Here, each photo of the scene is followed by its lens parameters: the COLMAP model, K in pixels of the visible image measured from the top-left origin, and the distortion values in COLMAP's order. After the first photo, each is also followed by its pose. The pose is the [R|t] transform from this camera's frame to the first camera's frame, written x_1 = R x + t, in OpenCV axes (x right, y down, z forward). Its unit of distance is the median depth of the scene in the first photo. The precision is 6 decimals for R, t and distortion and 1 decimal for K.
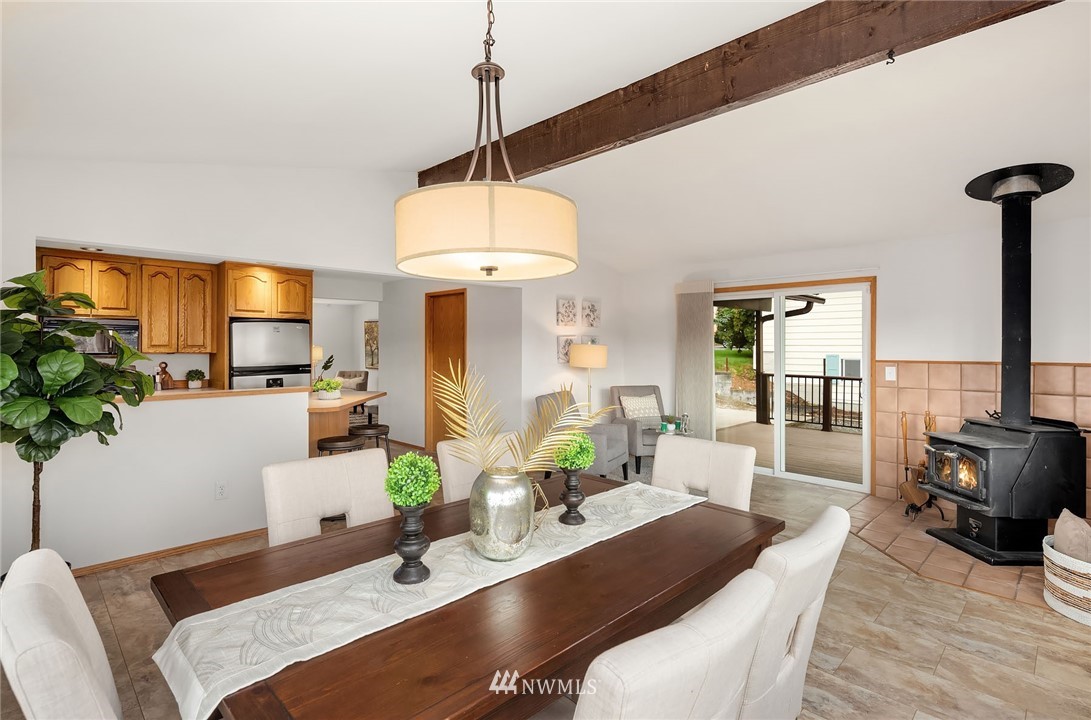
lens RADIAL K [[532.7, 0, 546.0], [0, 532.7, 344.8], [0, 0, 1]] dist [-0.000567, -0.001269]
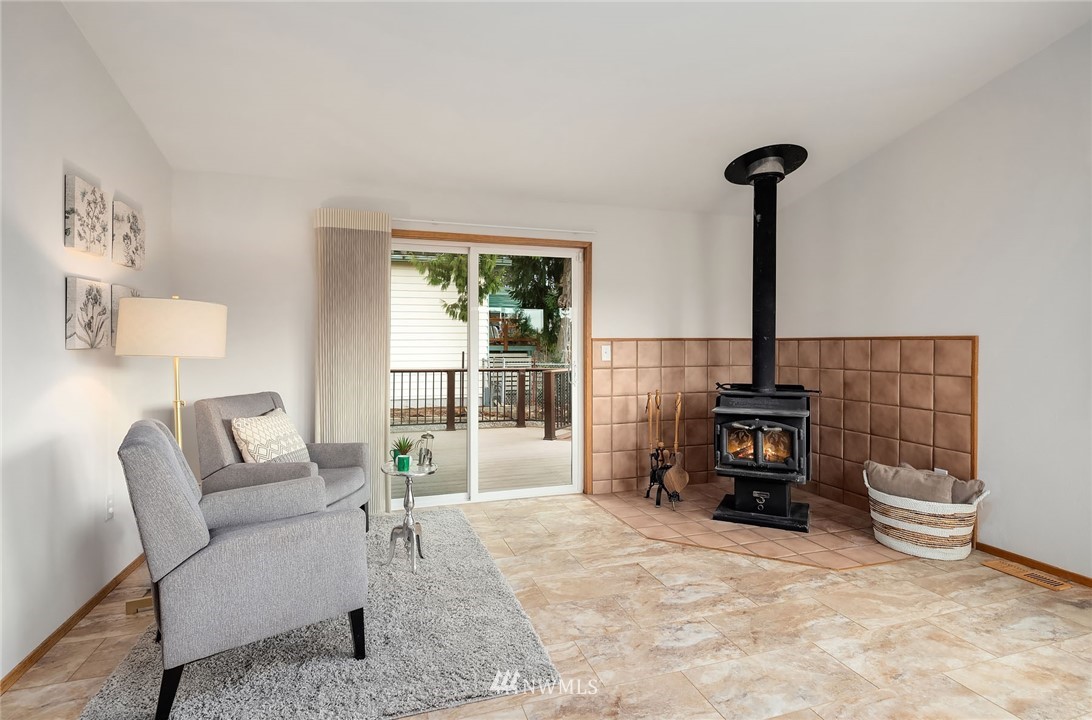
lens RADIAL K [[533.2, 0, 546.5], [0, 533.2, 344.8], [0, 0, 1]] dist [-0.000567, -0.001269]
pose [[0.452223, -0.000236, 0.891905, -0.262130], [0.002002, 0.999998, -0.000751, 0.054731], [-0.891902, 0.002126, 0.452223, 0.909192]]
